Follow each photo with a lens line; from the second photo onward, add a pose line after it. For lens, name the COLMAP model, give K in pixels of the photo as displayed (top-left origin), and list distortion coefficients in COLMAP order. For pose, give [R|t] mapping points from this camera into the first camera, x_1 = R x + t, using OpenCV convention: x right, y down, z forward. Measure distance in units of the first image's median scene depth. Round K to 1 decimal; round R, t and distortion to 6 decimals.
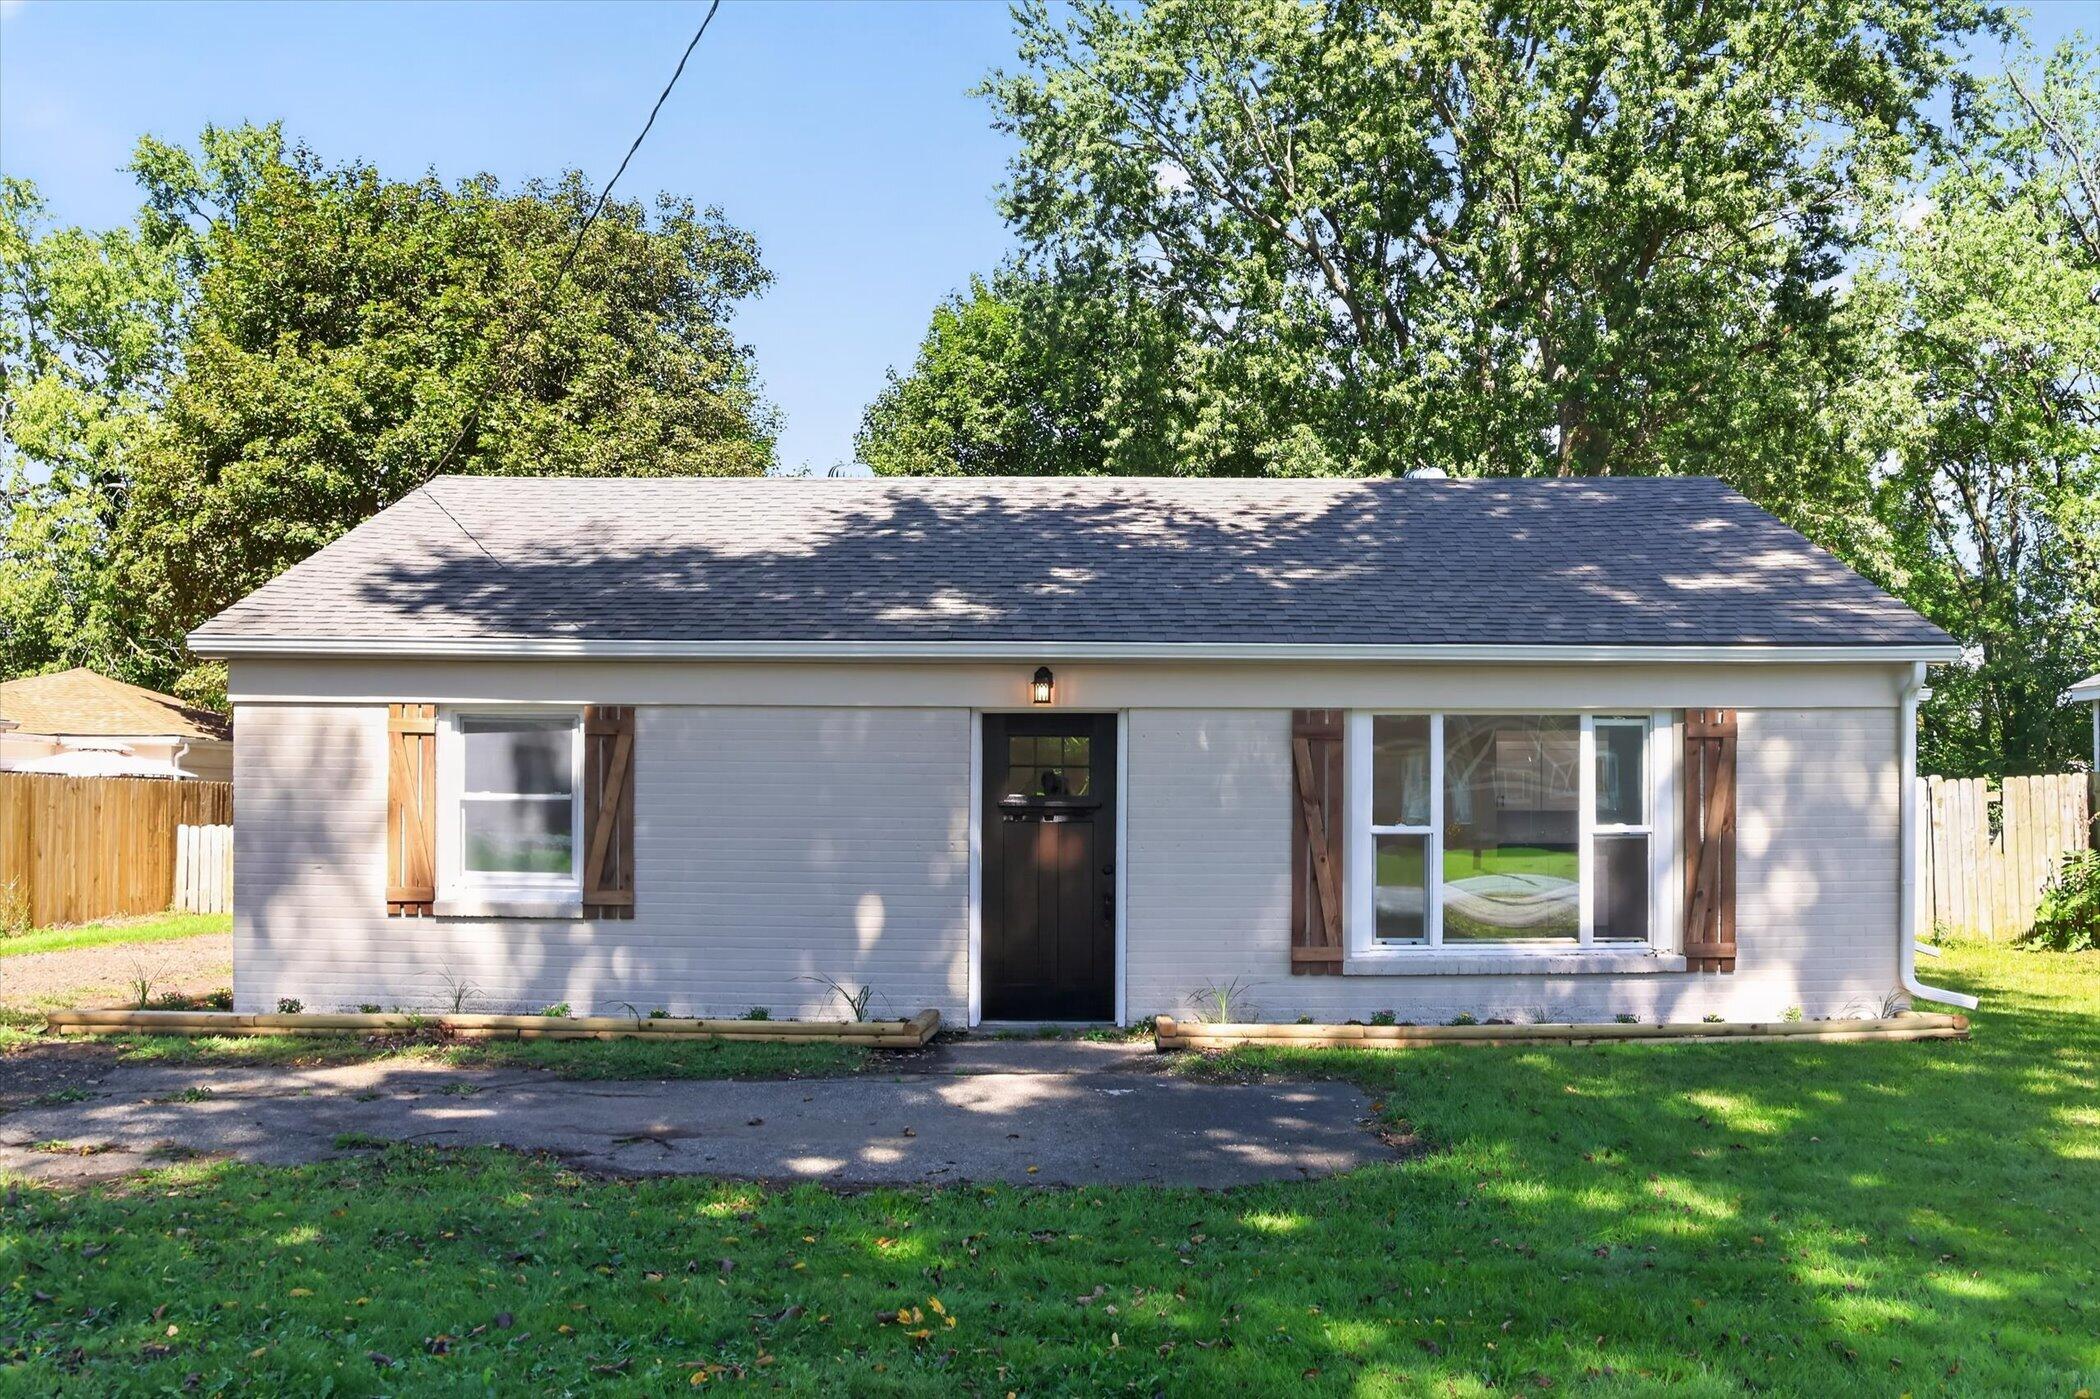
lens RADIAL K [[1785.3, 0, 1078.4], [0, 1785.3, 721.0], [0, 0, 1]] dist [-0.109290, 0.006187]
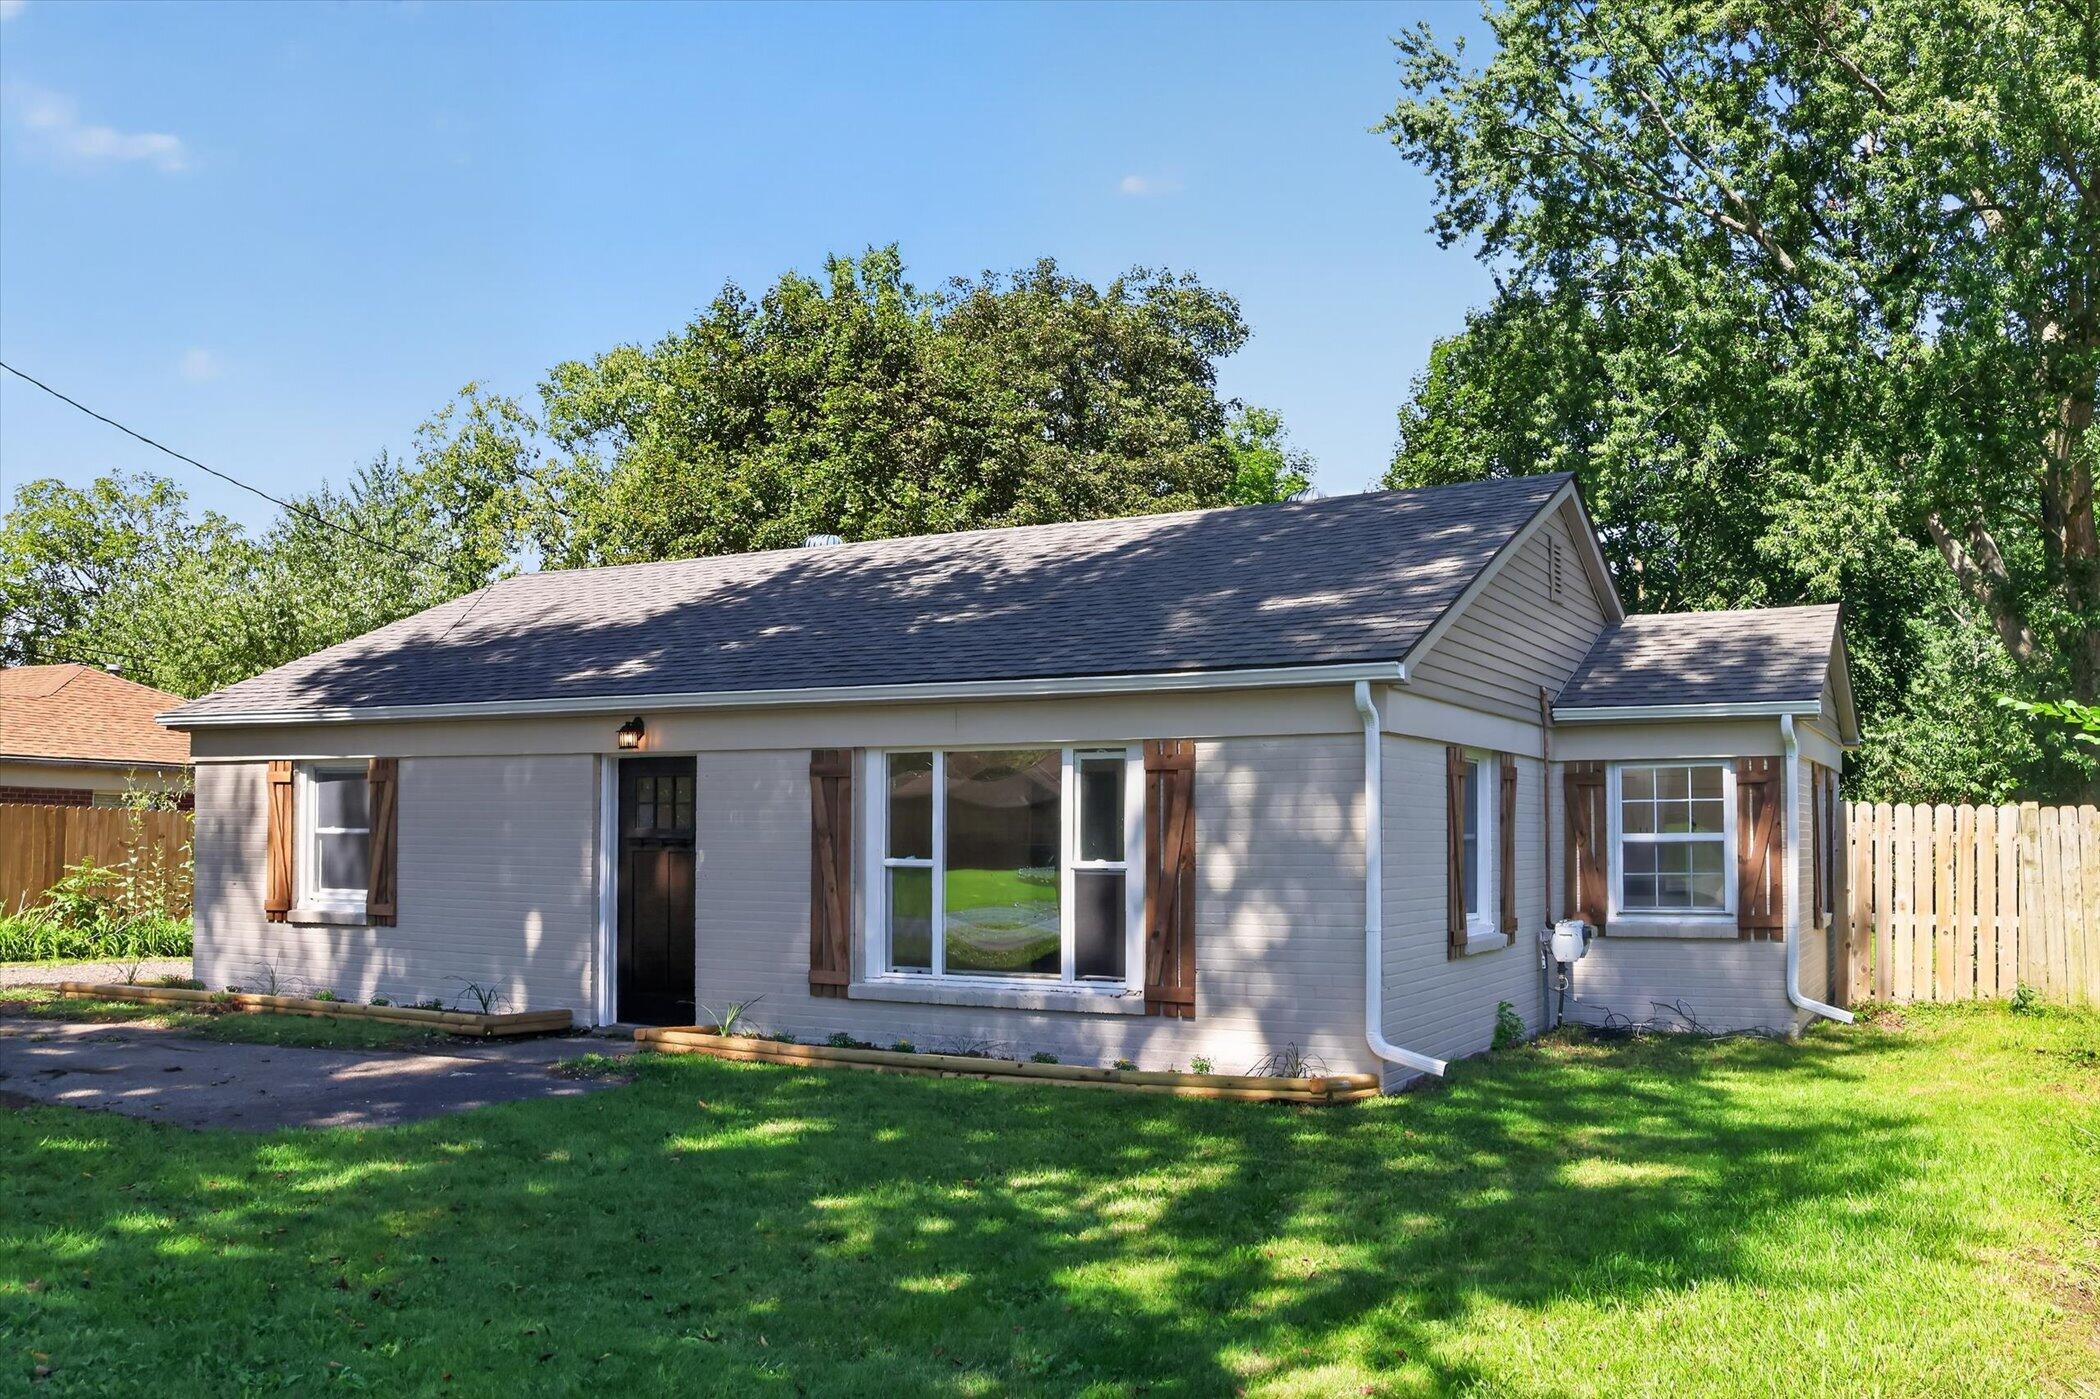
lens RADIAL K [[1785.3, 0, 1045.0], [0, 1785.3, 699.8], [0, 0, 1]] dist [-0.109290, 0.006187]
pose [[0.873329, -0.037034, -0.485721, 0.762029], [0.021226, 0.999052, -0.038009, 0.007096], [0.486668, 0.022884, 0.873287, 0.123097]]
